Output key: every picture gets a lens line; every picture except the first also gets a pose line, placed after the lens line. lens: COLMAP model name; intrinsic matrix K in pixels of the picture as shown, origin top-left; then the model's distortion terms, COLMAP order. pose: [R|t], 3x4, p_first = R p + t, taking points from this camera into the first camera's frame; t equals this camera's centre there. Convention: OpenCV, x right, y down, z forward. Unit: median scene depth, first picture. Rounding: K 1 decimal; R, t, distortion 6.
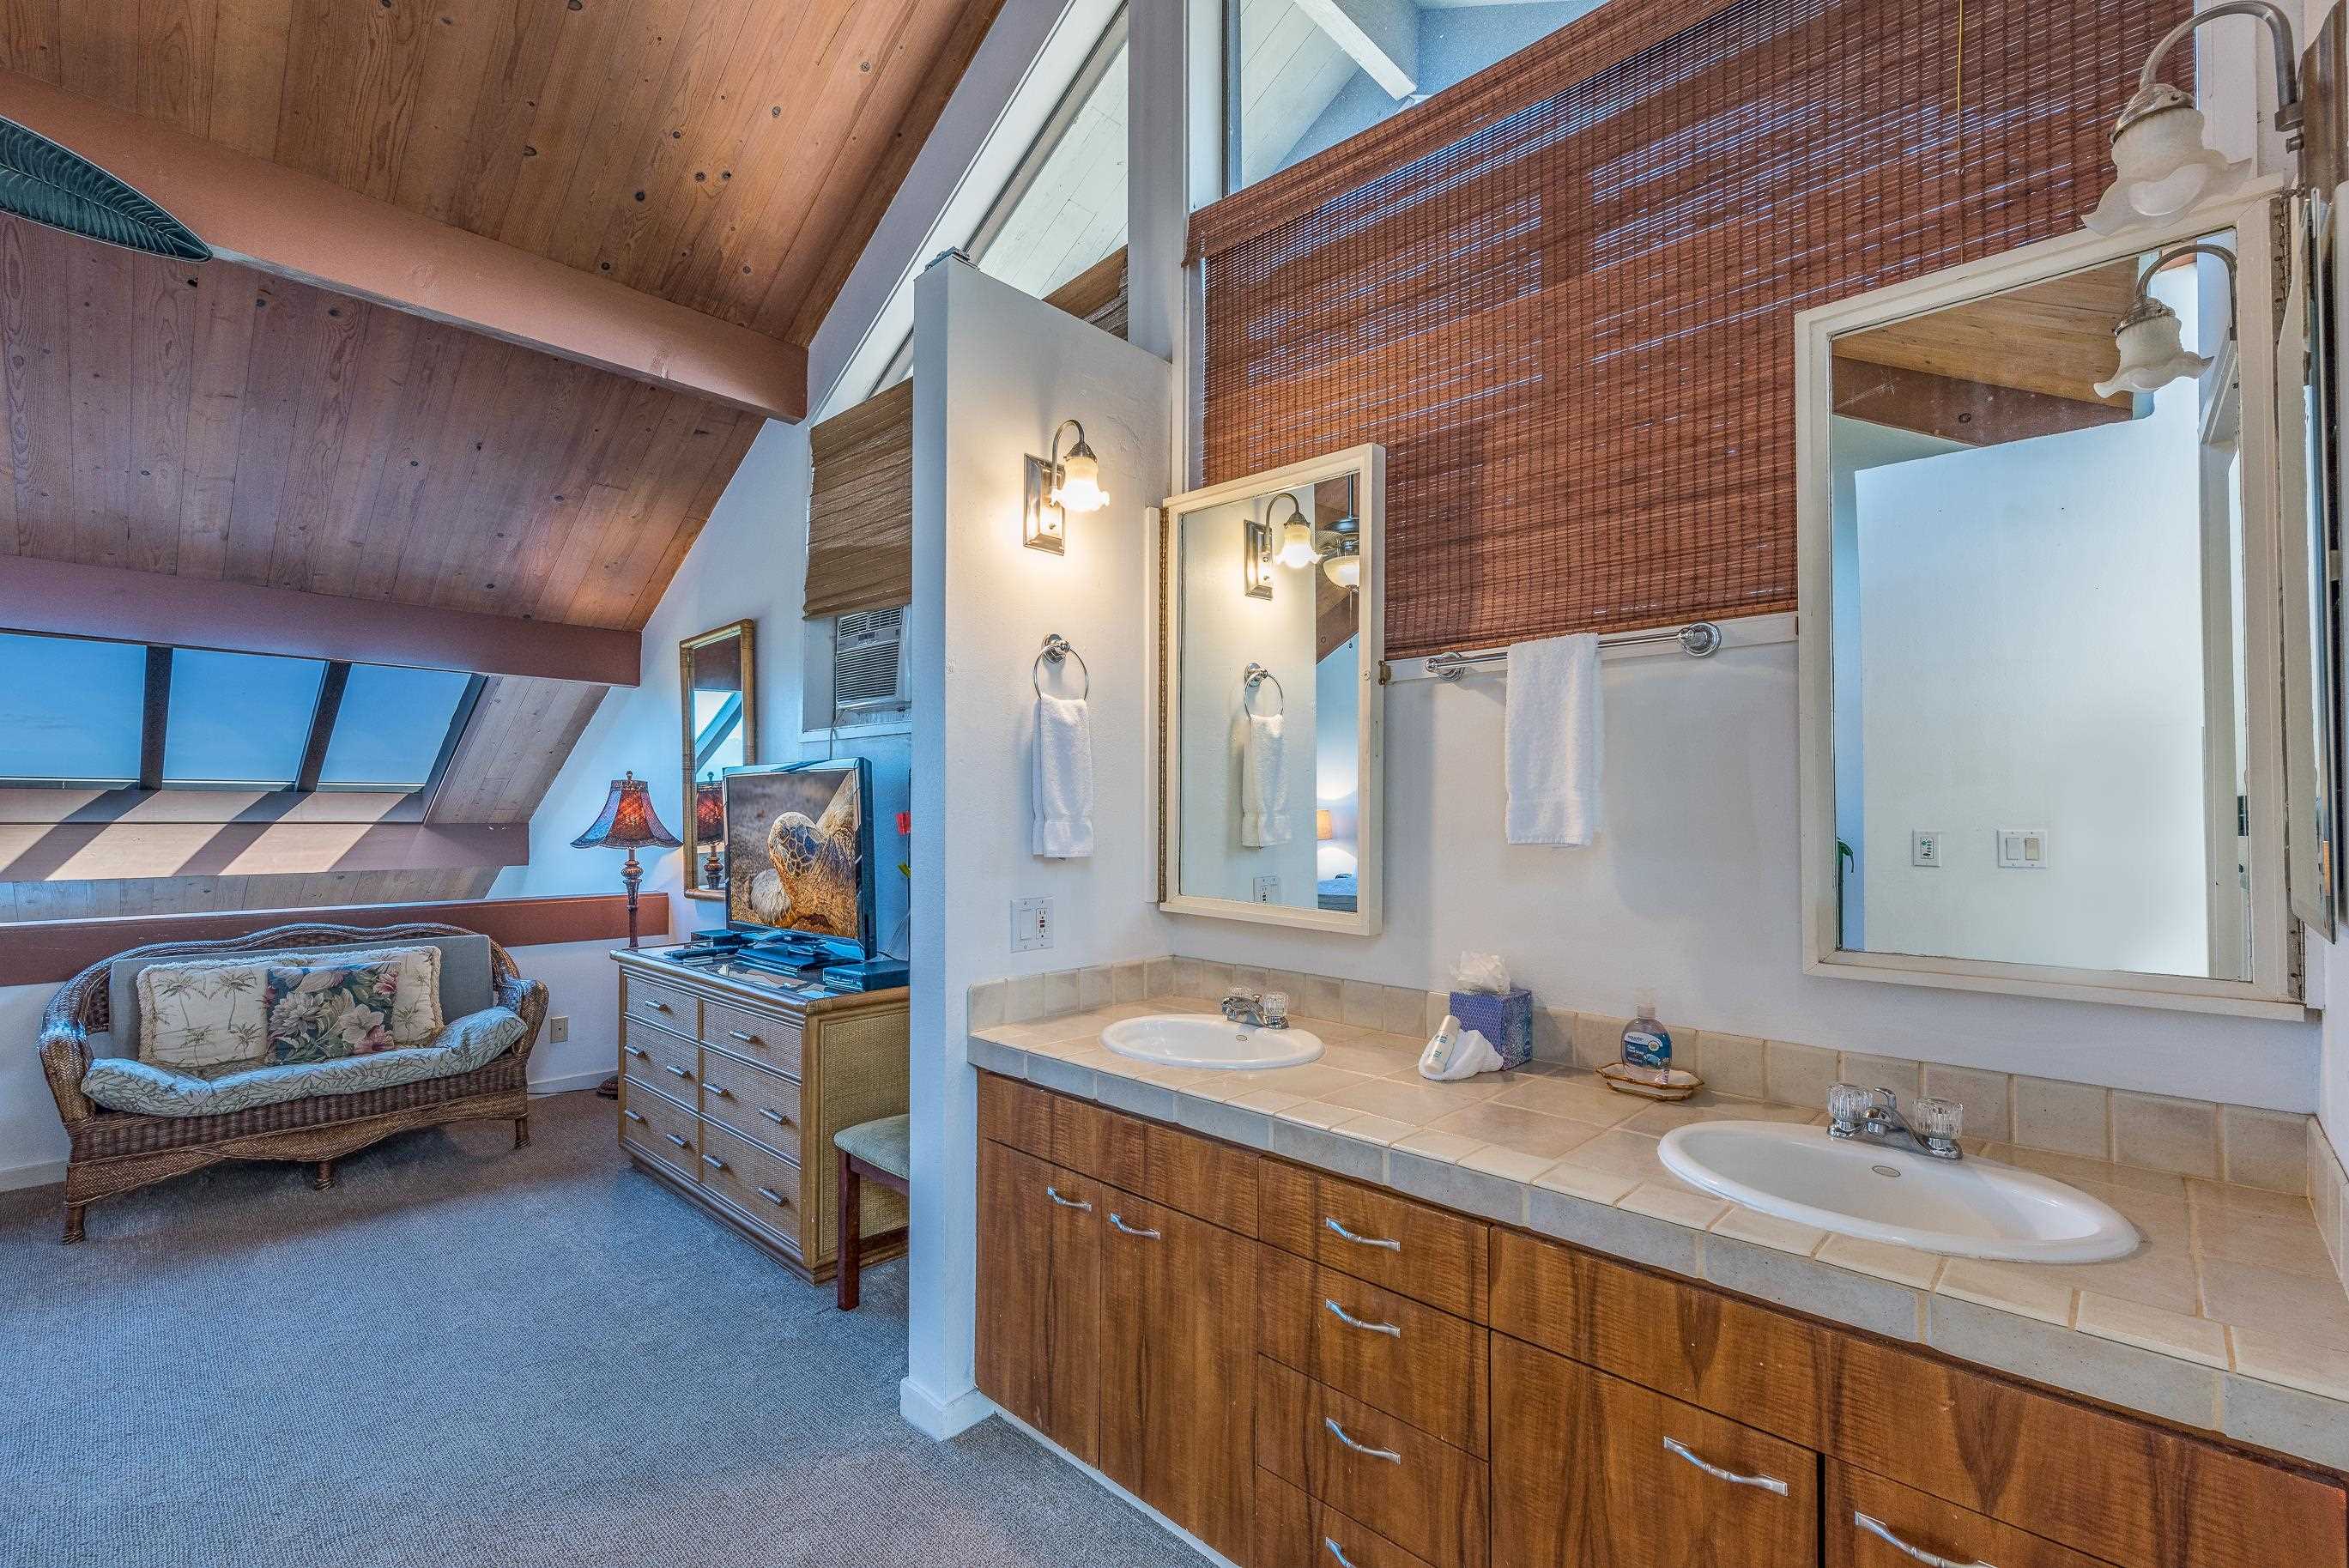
lens RADIAL K [[1014.1, 0, 1171.0], [0, 1014.1, 792.3], [0, 0, 1]] dist [0.005928, -0.000821]
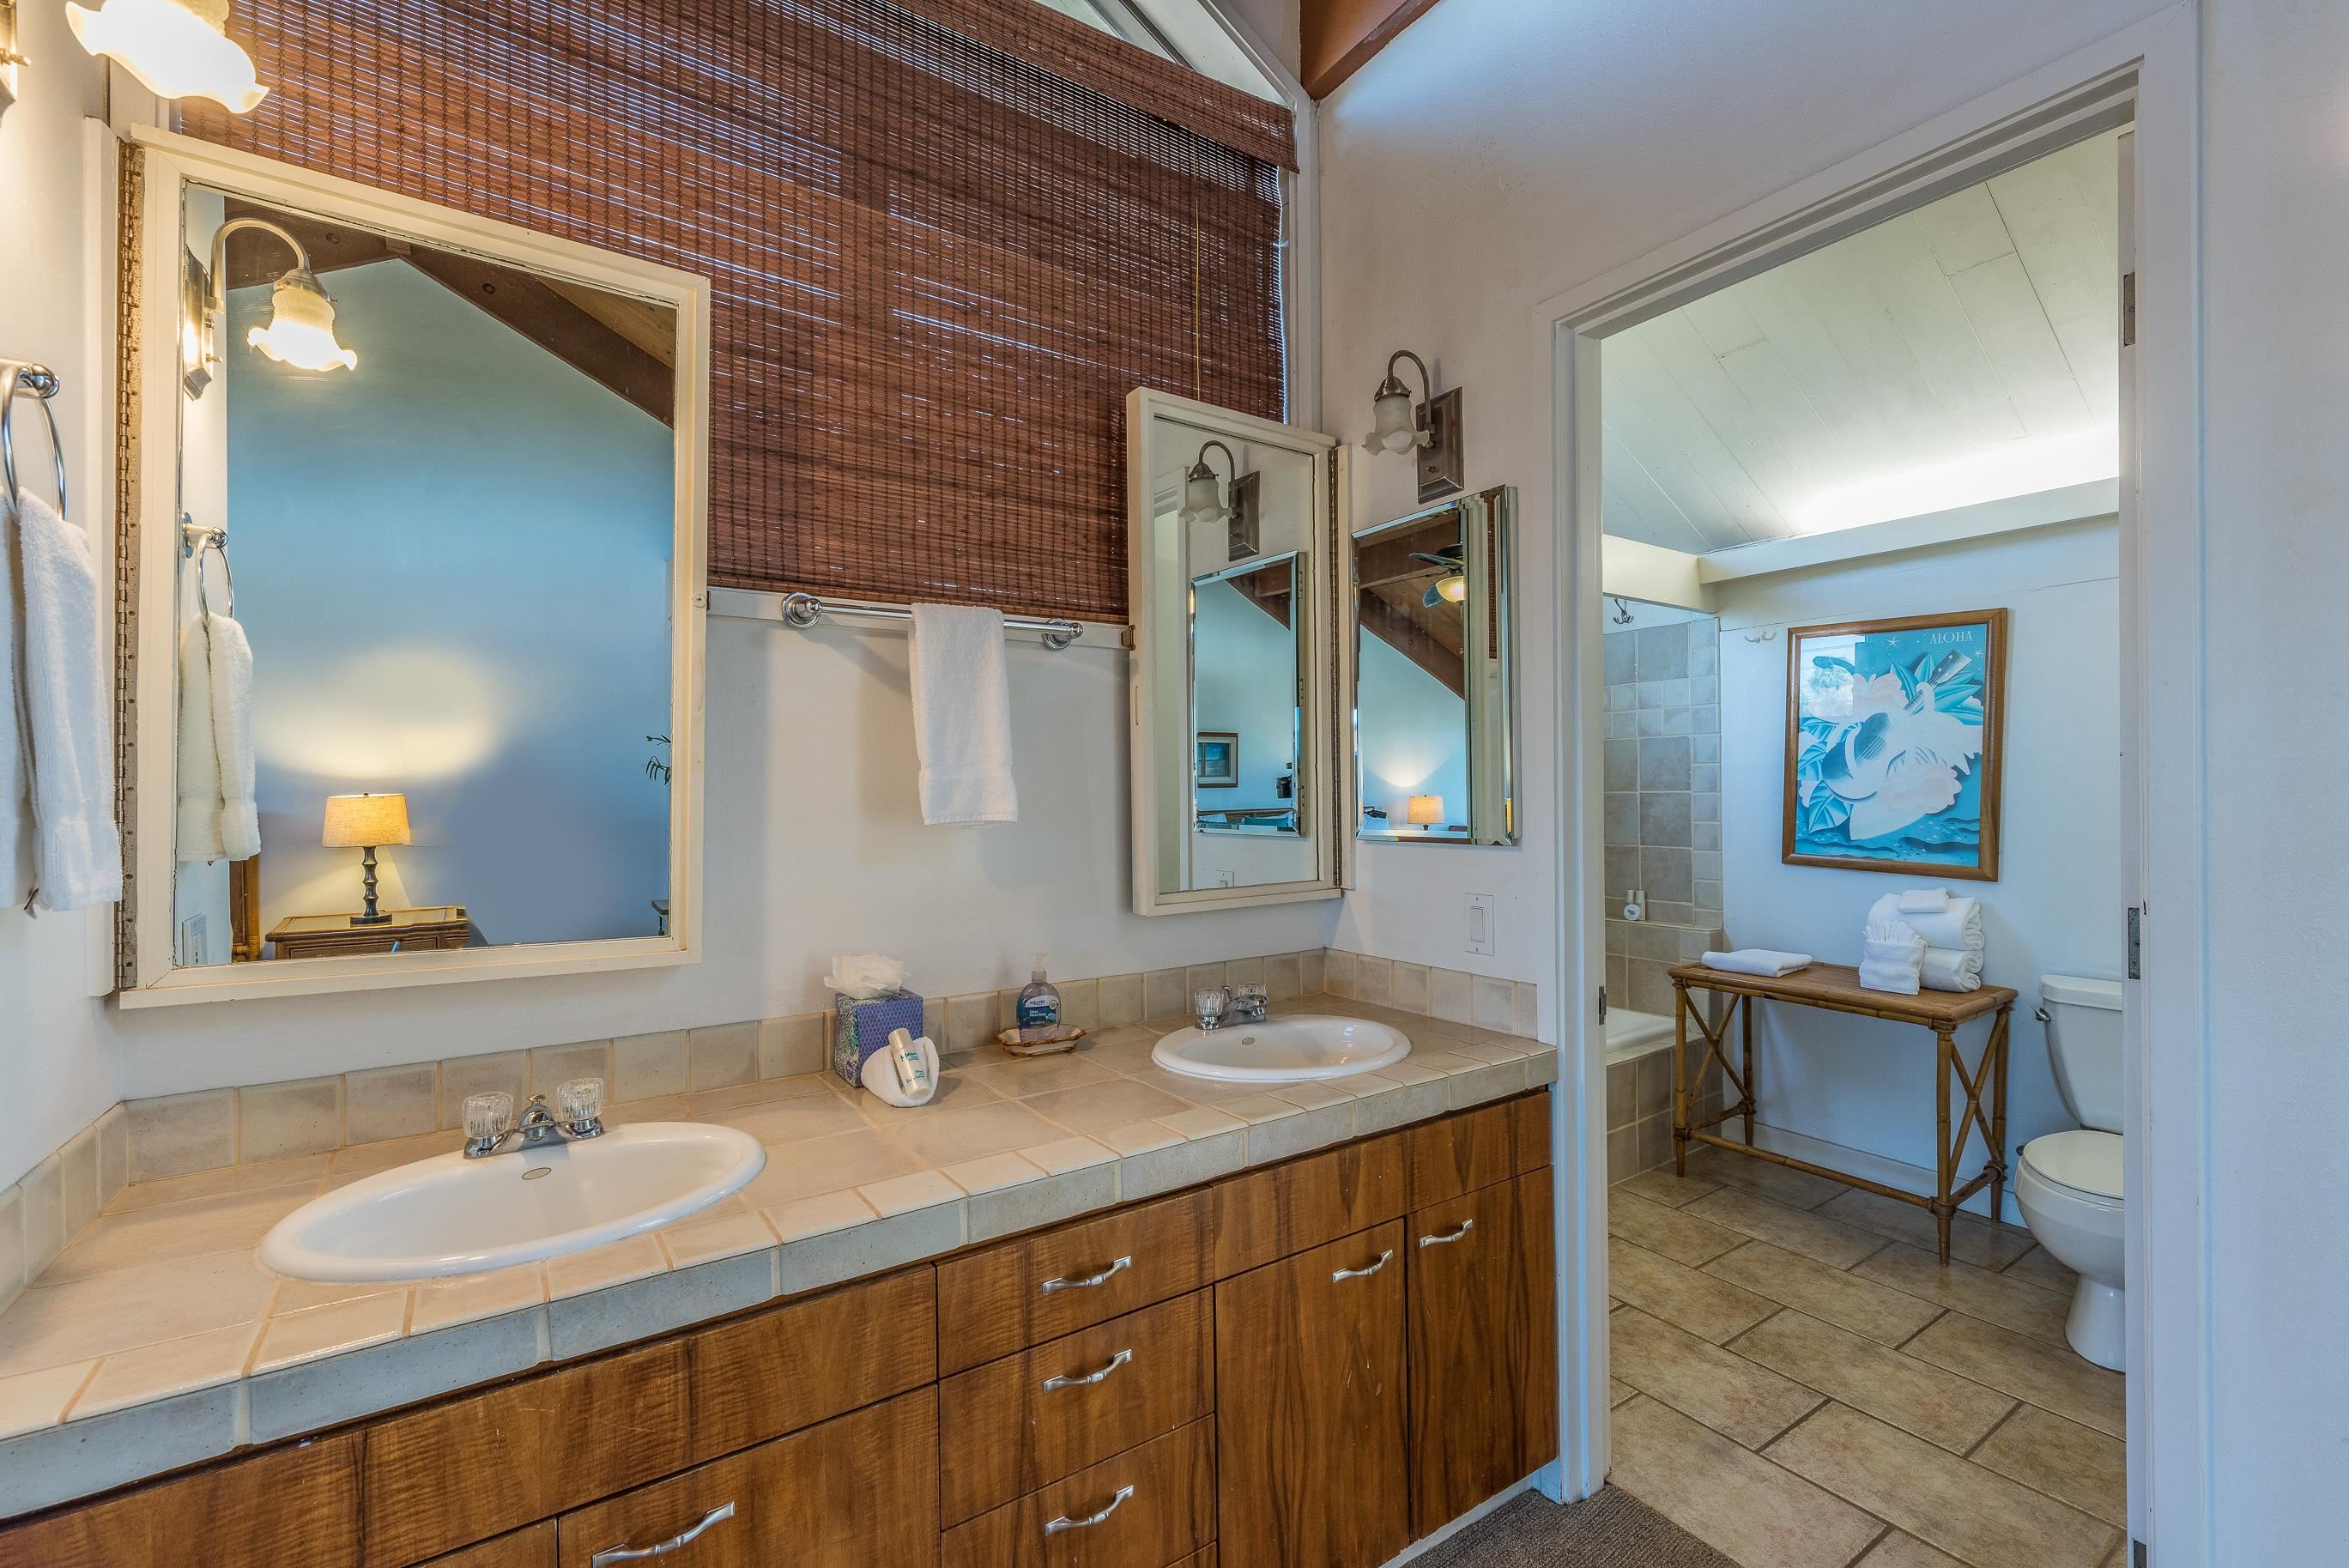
lens RADIAL K [[1014.1, 0, 1189.3], [0, 1014.1, 791.5], [0, 0, 1]] dist [0.005928, -0.000821]
pose [[0.198400, -0.005823, 0.980104, -0.516440], [-0.010232, 0.999916, 0.008012, 0.011826], [-0.980068, -0.011618, 0.198323, 0.602095]]
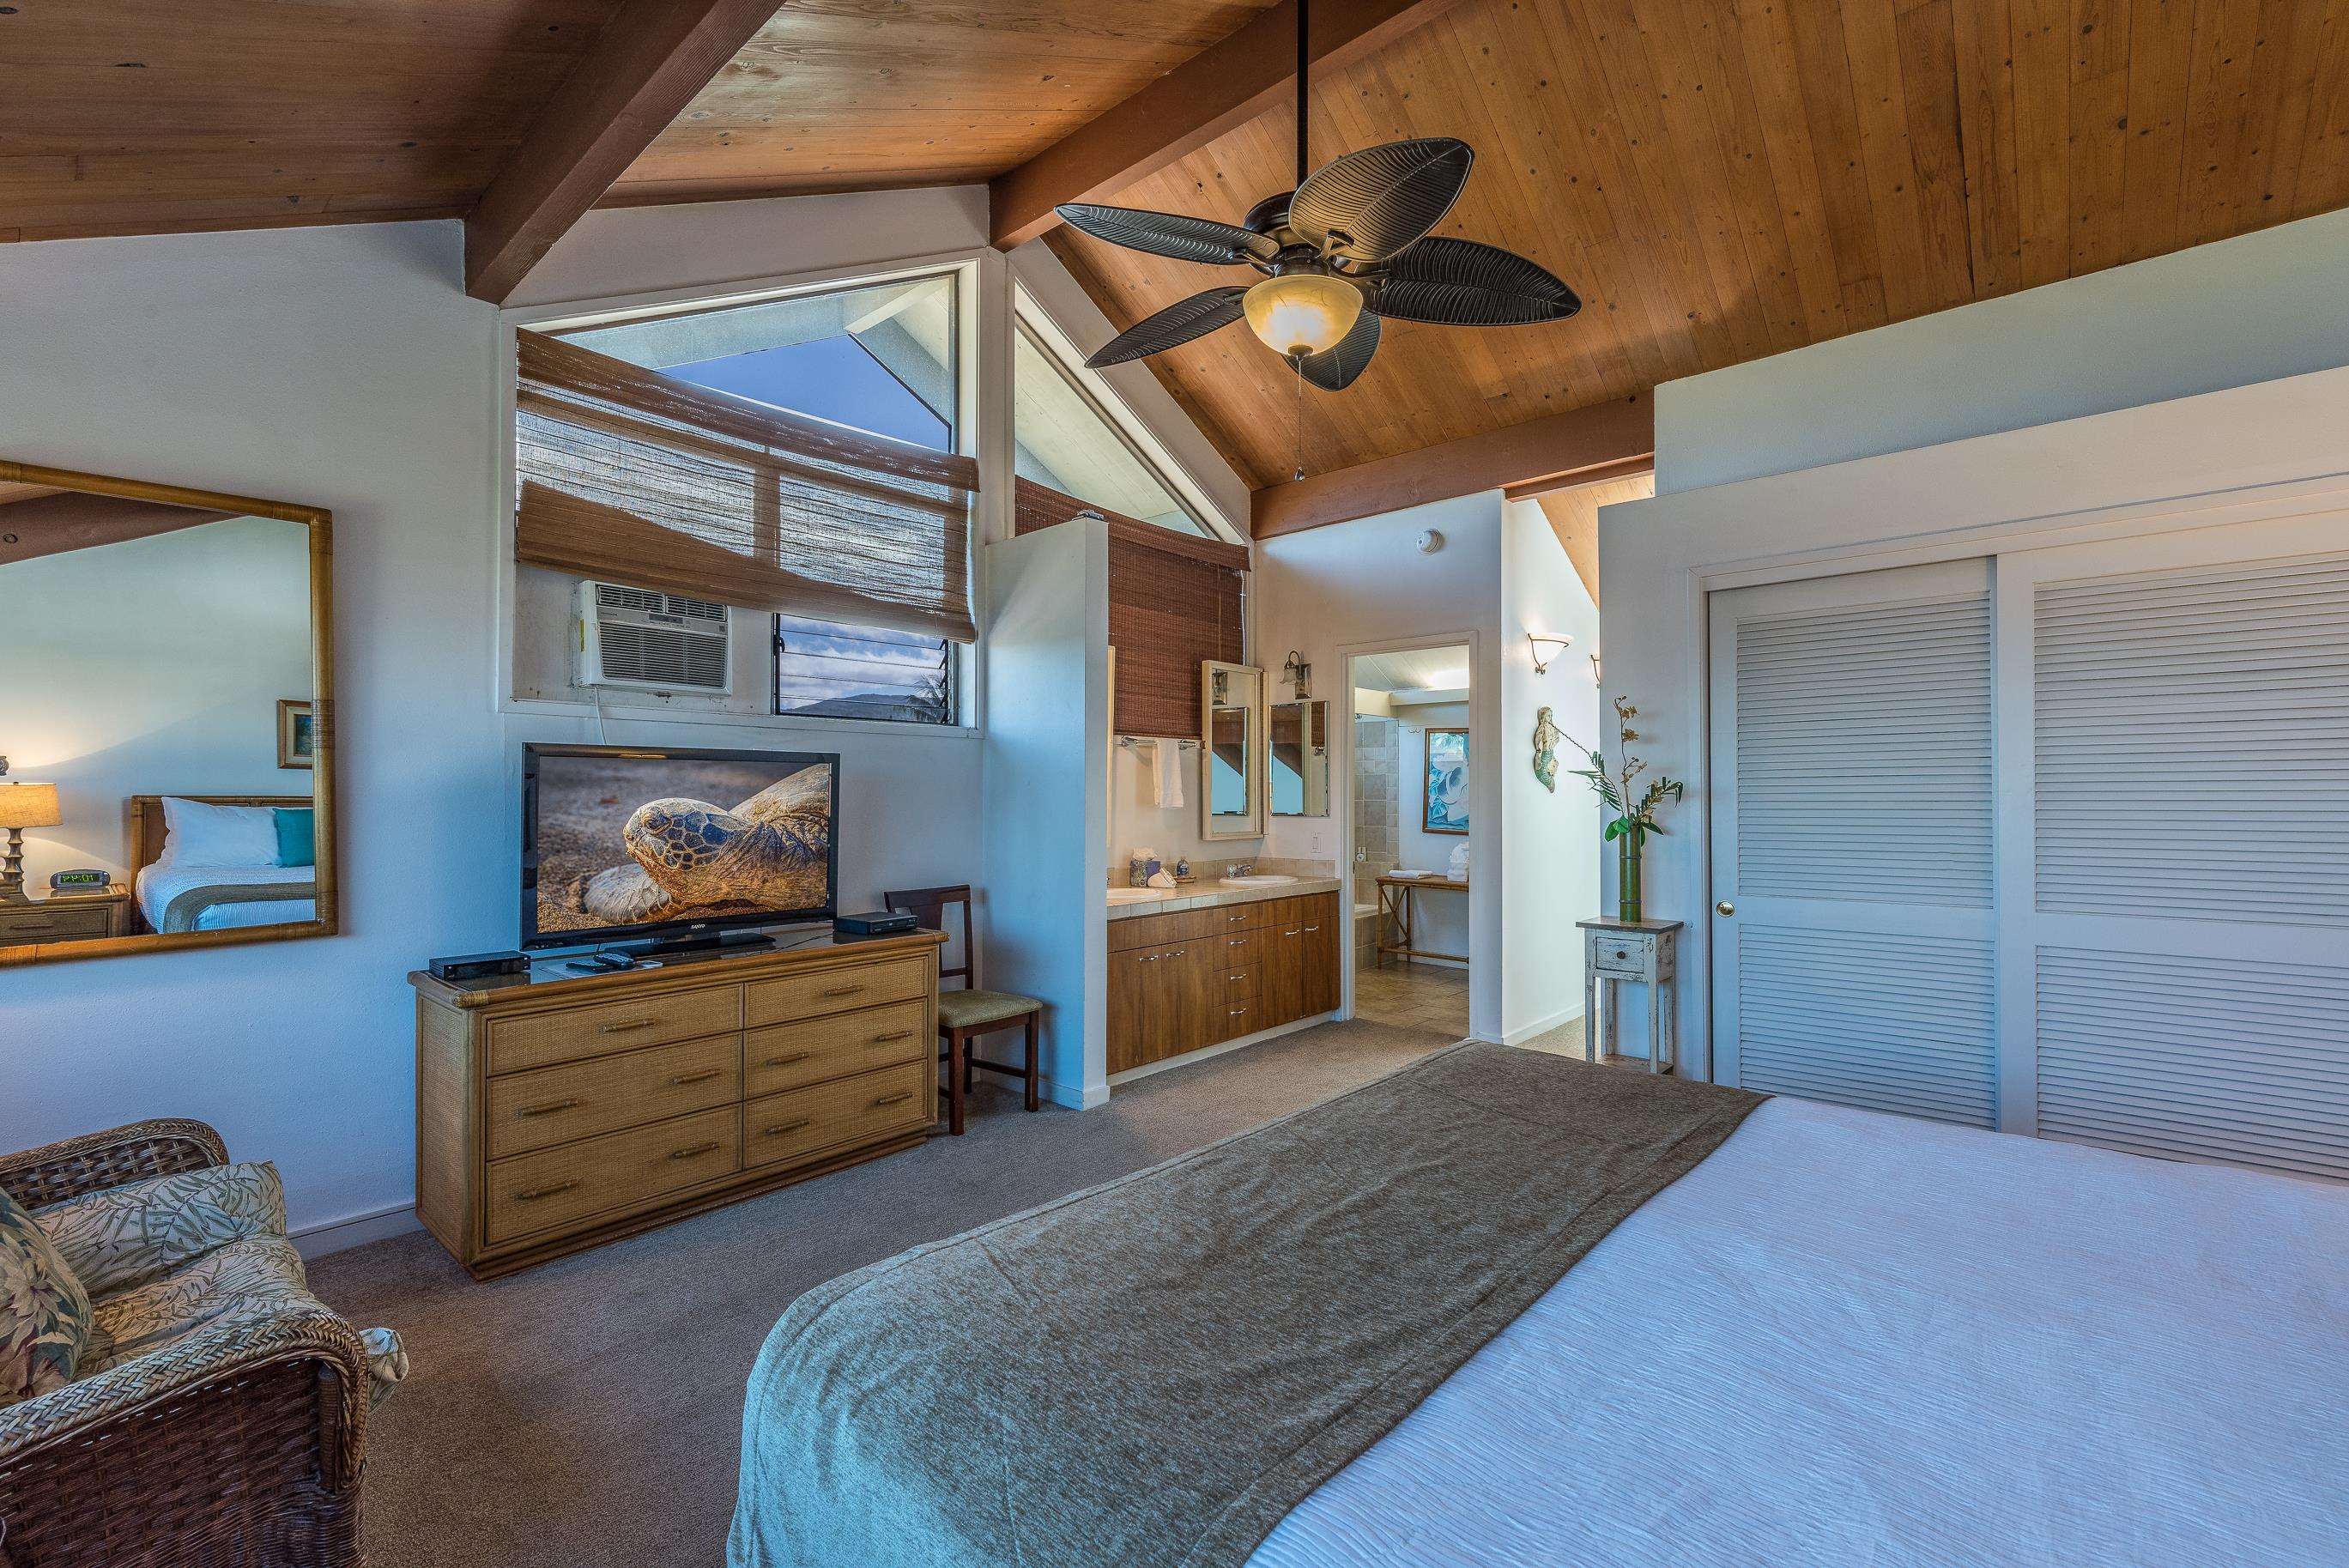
lens RADIAL K [[1014.1, 0, 1167.7], [0, 1014.1, 772.4], [0, 0, 1]] dist [0.005928, -0.000821]
pose [[-0.031082, 0.016905, 0.999374, -2.638702], [-0.024023, 0.999555, -0.017655, -0.000263], [-0.999228, -0.024557, -0.030662, 1.092384]]
